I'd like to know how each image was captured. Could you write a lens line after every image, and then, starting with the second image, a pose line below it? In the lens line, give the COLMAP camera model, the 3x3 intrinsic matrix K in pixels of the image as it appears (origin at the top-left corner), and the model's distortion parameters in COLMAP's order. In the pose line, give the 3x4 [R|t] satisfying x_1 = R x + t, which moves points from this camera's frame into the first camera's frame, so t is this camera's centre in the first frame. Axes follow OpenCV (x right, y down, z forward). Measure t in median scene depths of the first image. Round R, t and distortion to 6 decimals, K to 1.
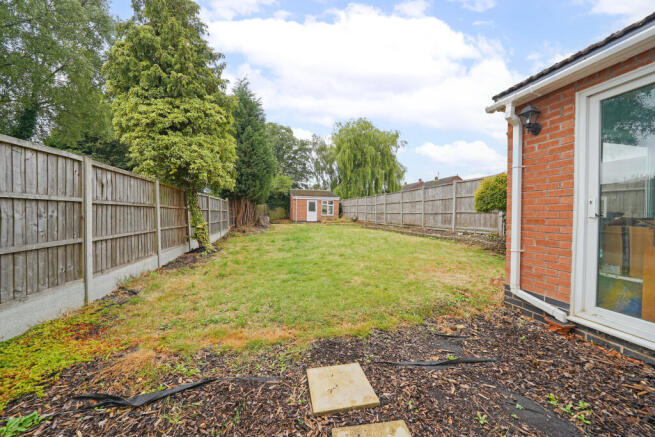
lens RADIAL K [[228.5, 0, 325.8], [0, 228.5, 215.4], [0, 0, 1]] dist [-0.013740, 0.000304]
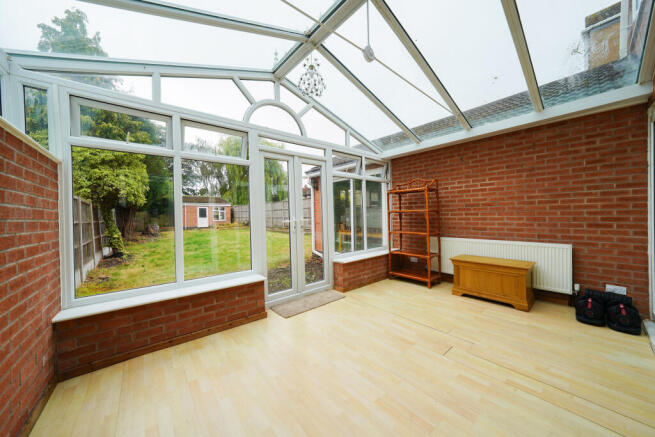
lens RADIAL K [[228.5, 0, 323.5], [0, 228.5, 216.1], [0, 0, 1]] dist [-0.013740, 0.000304]
pose [[0.897932, -0.031973, 0.438972, -0.023563], [0.034452, 0.999404, 0.002321, -0.007622], [-0.438784, 0.013040, 0.898498, -0.180978]]
